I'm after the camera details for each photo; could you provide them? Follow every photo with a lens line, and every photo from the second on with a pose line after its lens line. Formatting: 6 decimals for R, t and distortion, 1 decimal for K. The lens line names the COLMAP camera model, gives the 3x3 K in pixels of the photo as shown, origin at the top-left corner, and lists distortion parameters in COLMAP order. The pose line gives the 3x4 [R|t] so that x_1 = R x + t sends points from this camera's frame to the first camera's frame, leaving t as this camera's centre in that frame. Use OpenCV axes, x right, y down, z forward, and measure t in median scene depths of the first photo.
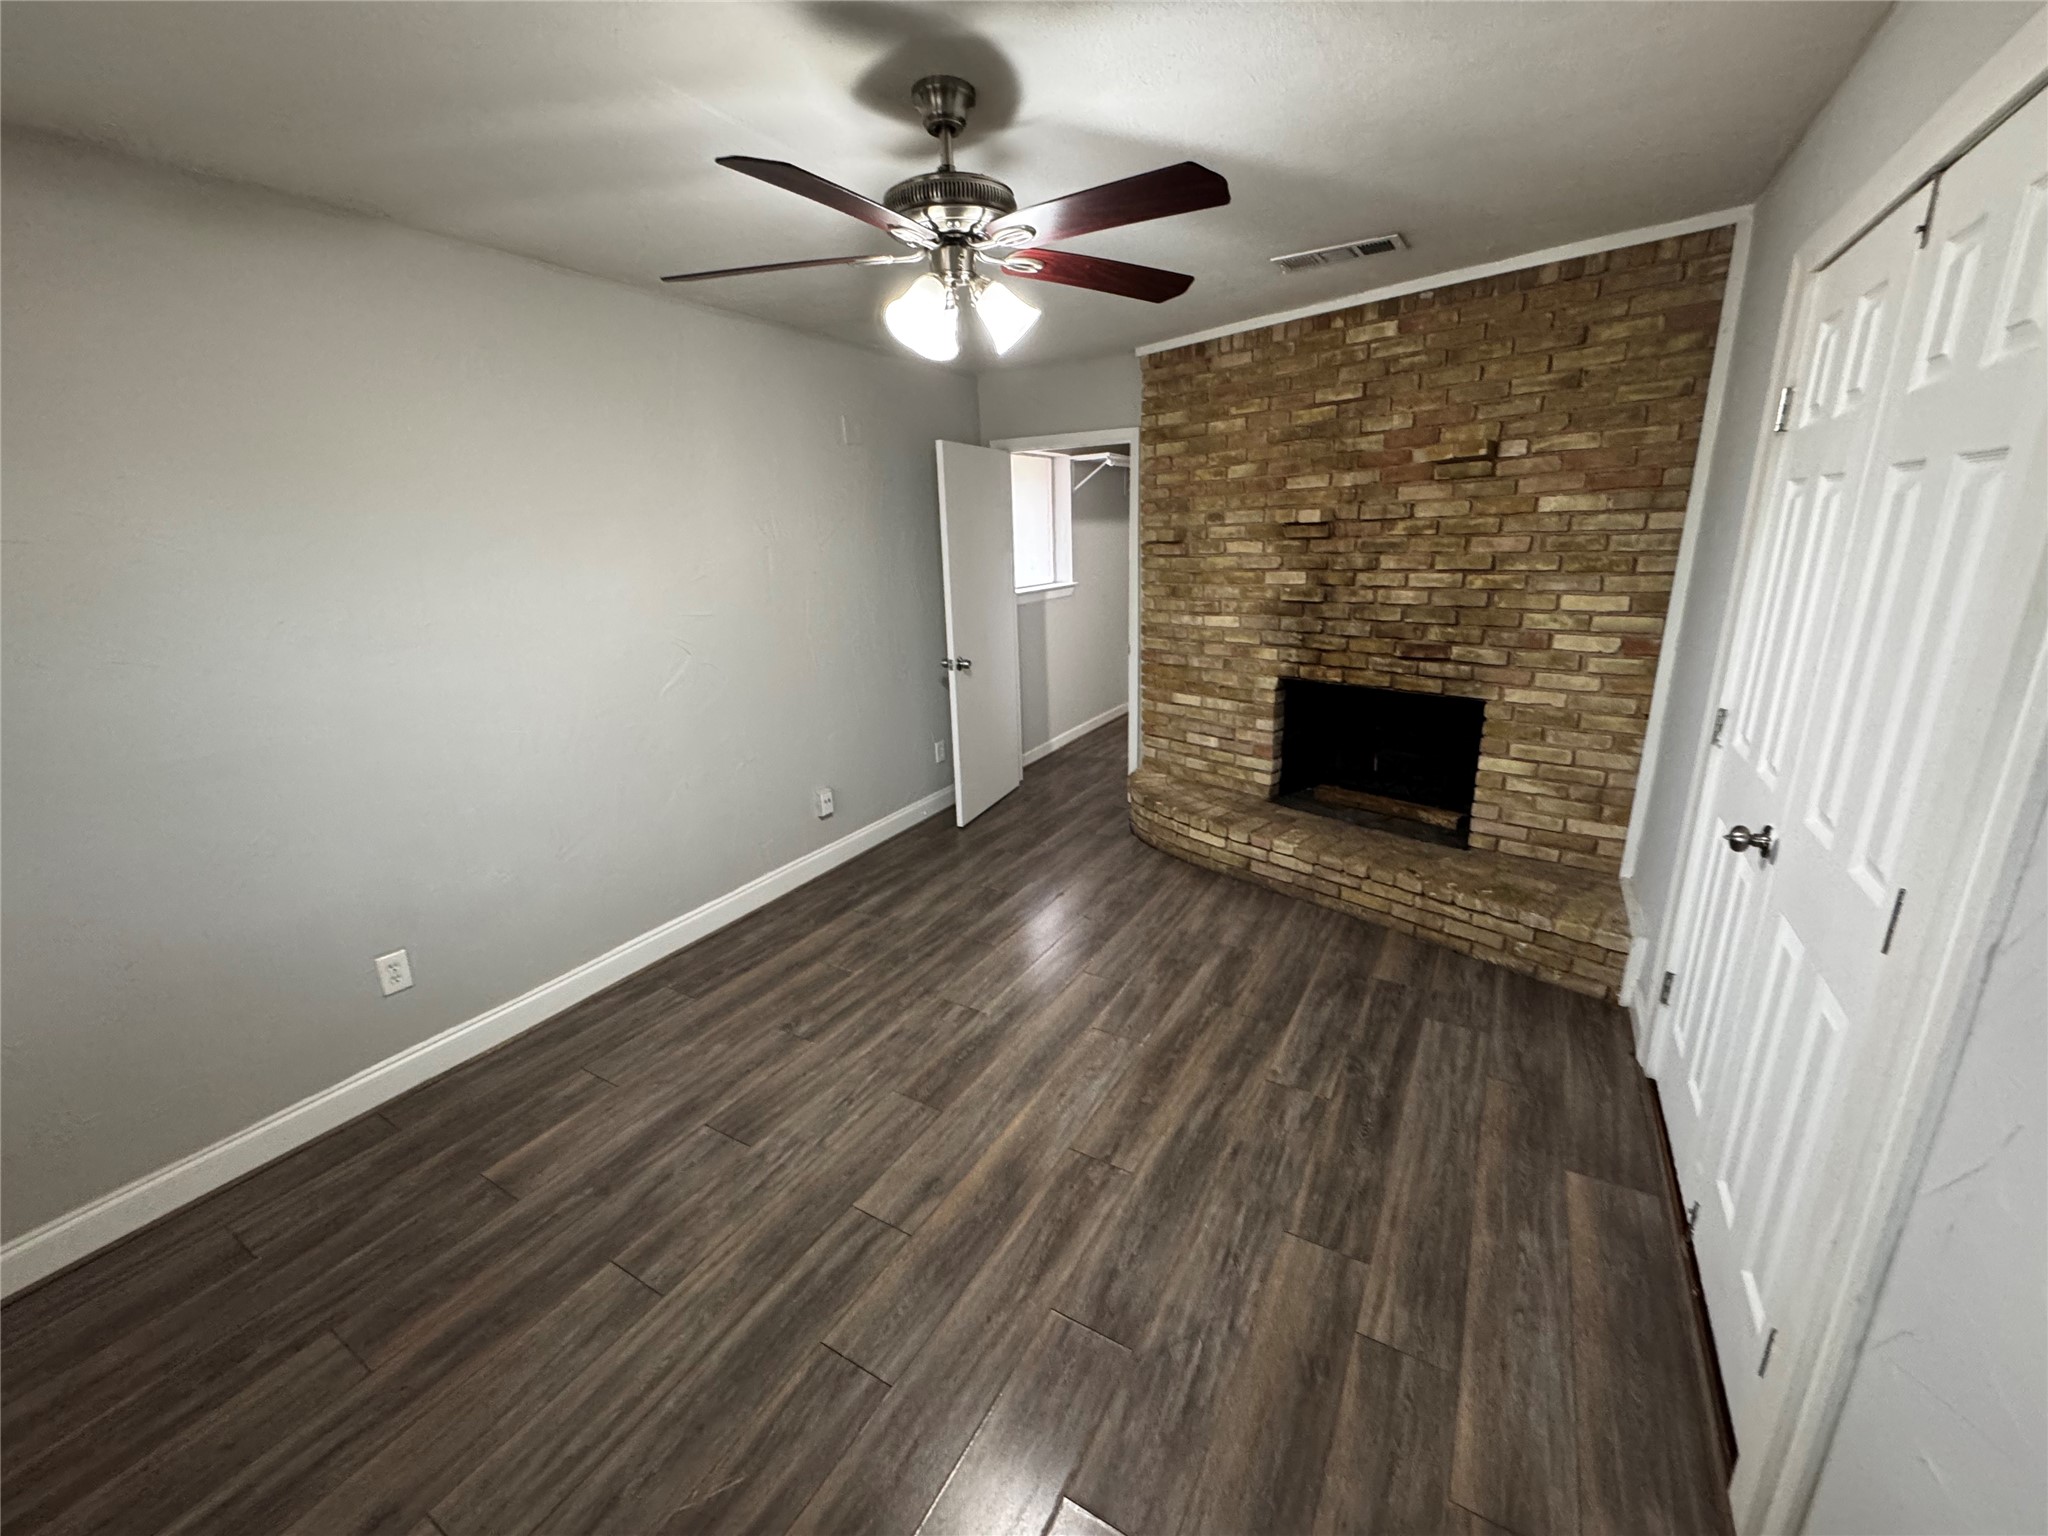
lens RADIAL K [[818.3, 0, 1024.4], [0, 818.3, 771.7], [0, 0, 1]] dist [-0.003030, 0.000433]
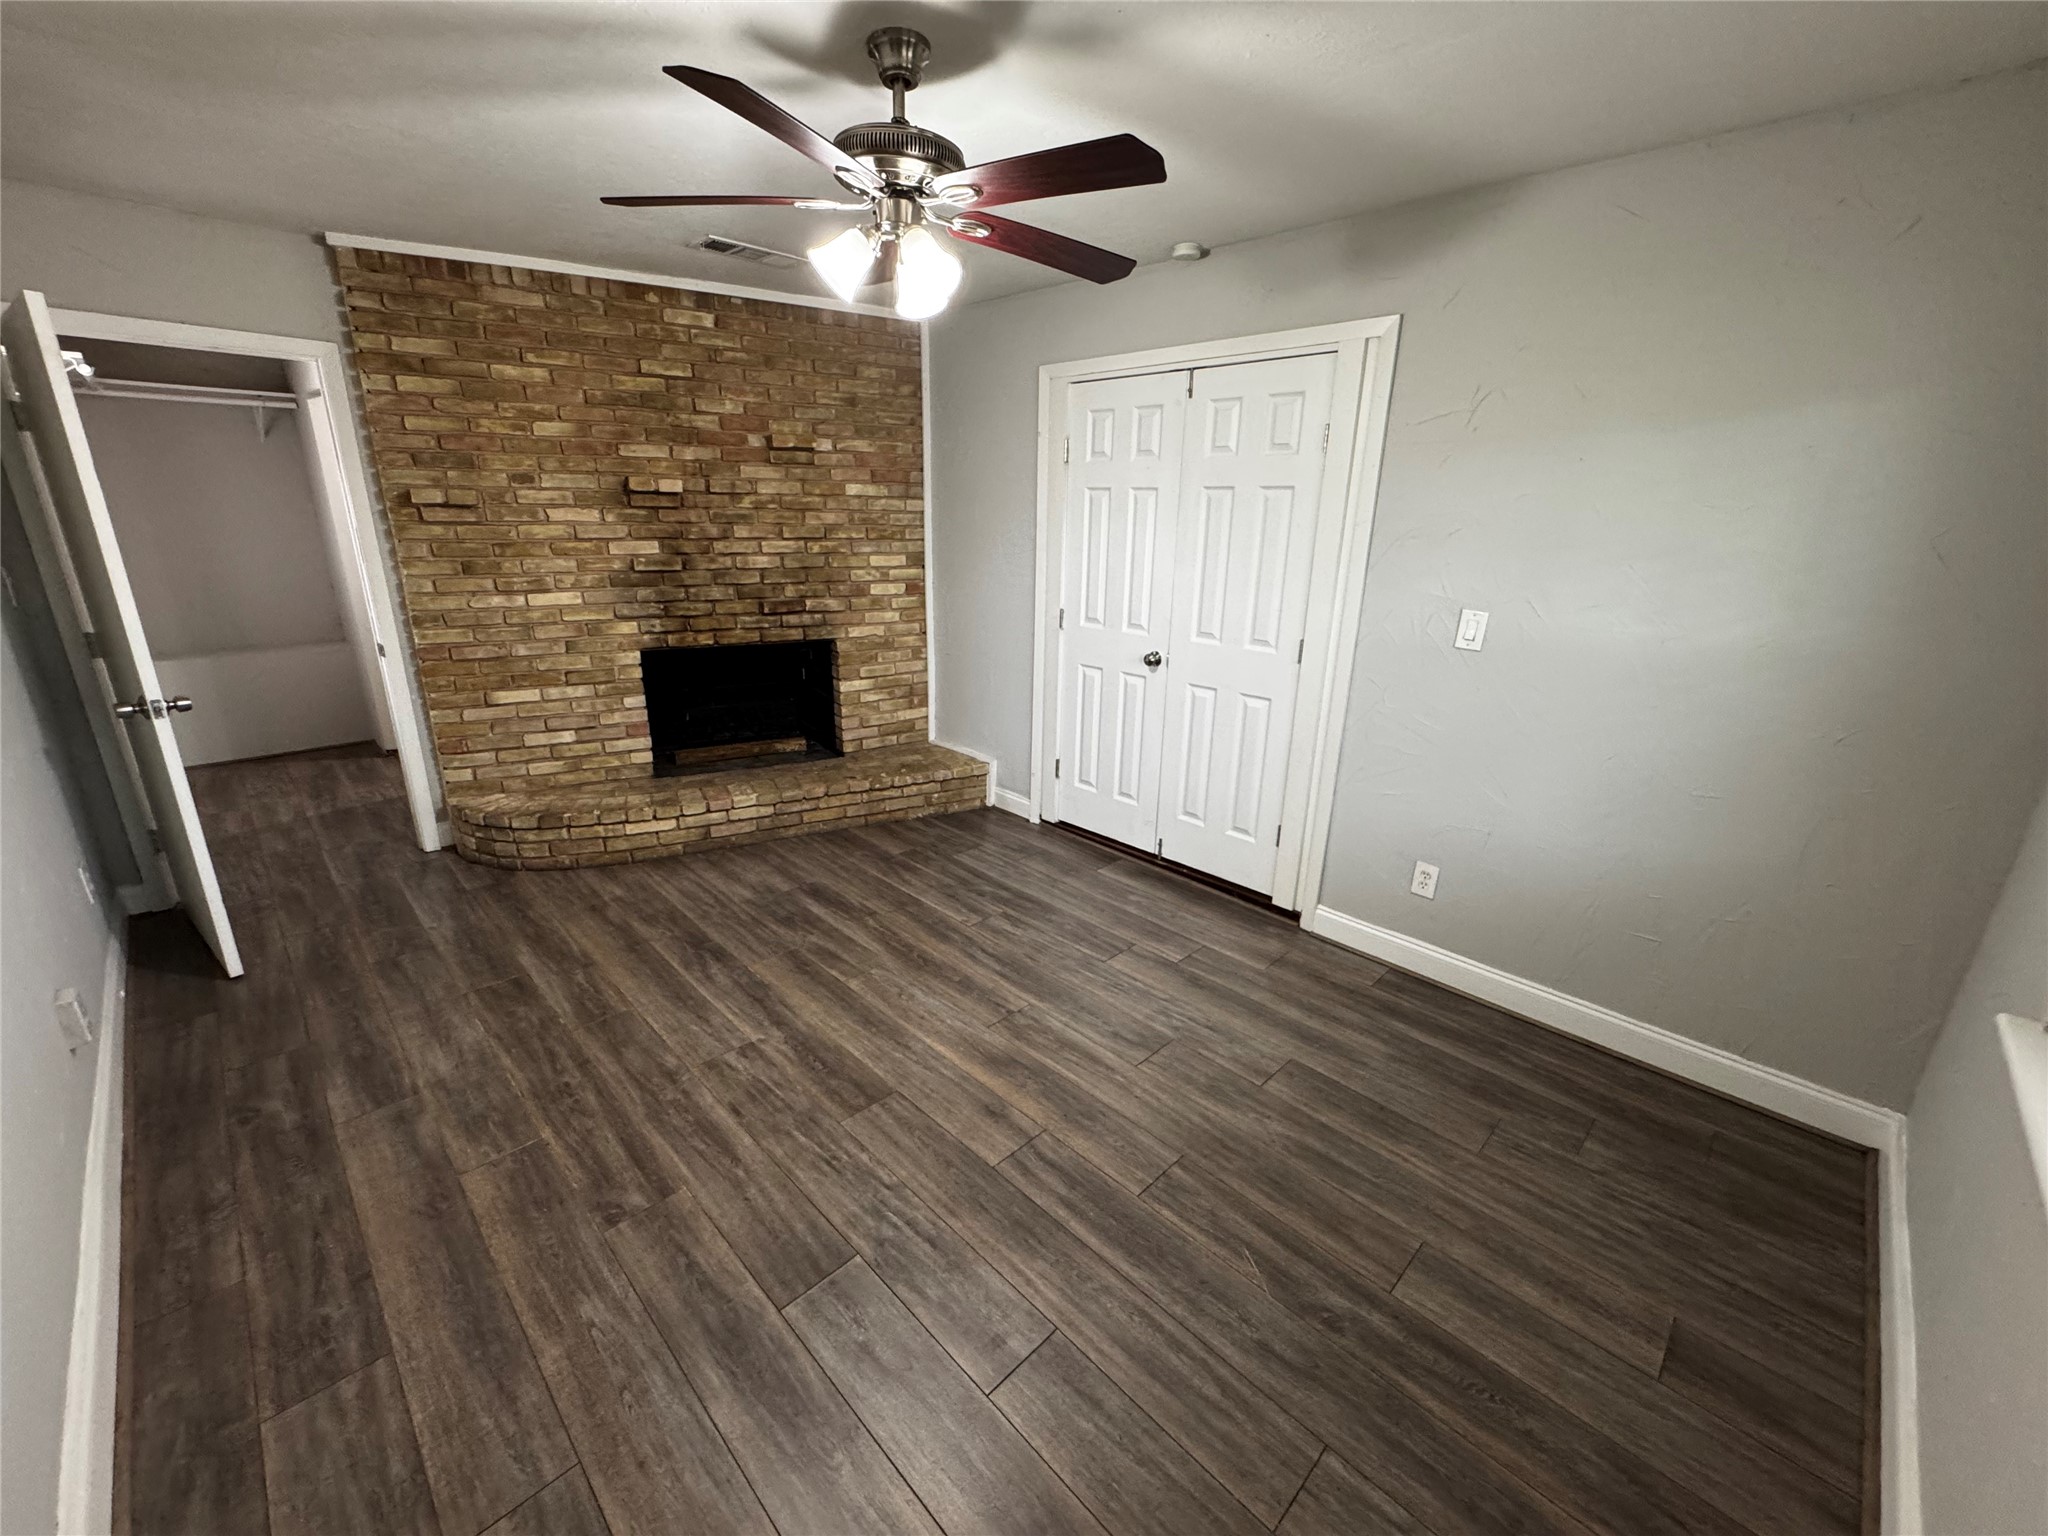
lens RADIAL K [[818.3, 0, 1024.4], [0, 818.3, 771.7], [0, 0, 1]] dist [-0.003030, 0.000433]
pose [[0.247850, -0.260232, 0.933193, -0.660784], [0.244404, 0.948888, 0.199697, -0.076476], [-0.937463, 0.178581, 0.298784, 0.381023]]
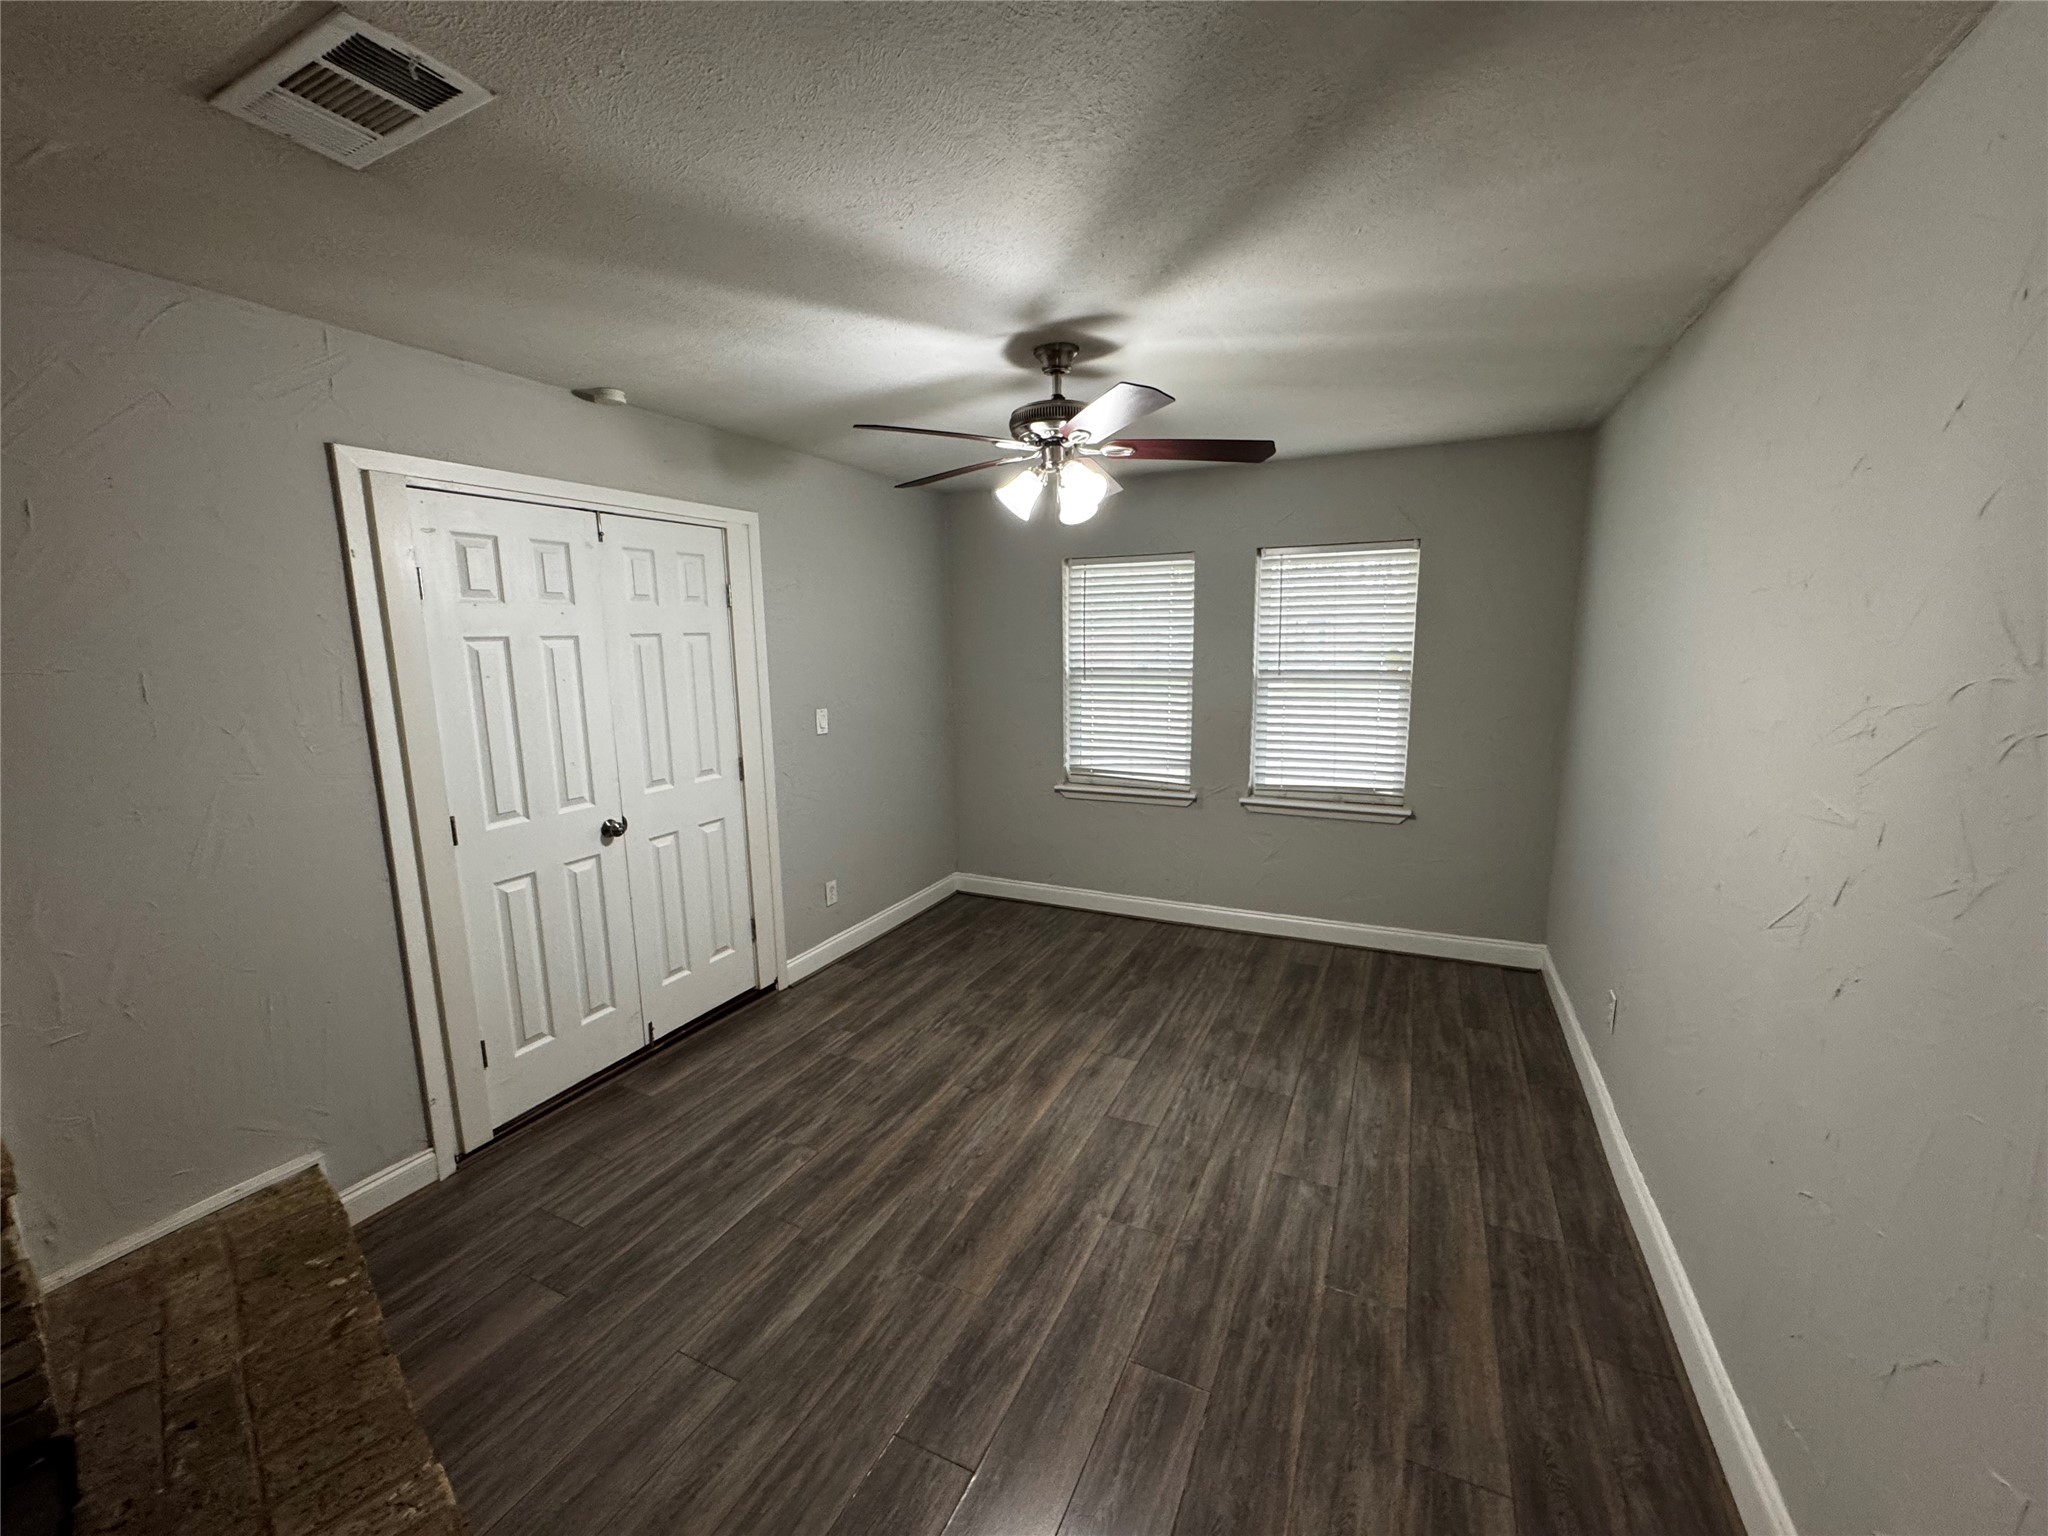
lens RADIAL K [[818.3, 0, 1024.4], [0, 818.3, 771.7], [0, 0, 1]] dist [-0.003030, 0.000433]
pose [[-0.994900, 0.060871, -0.080425, 0.063281], [0.019211, 0.897127, 0.441355, -0.428089], [0.099017, 0.437559, -0.893721, 1.395599]]
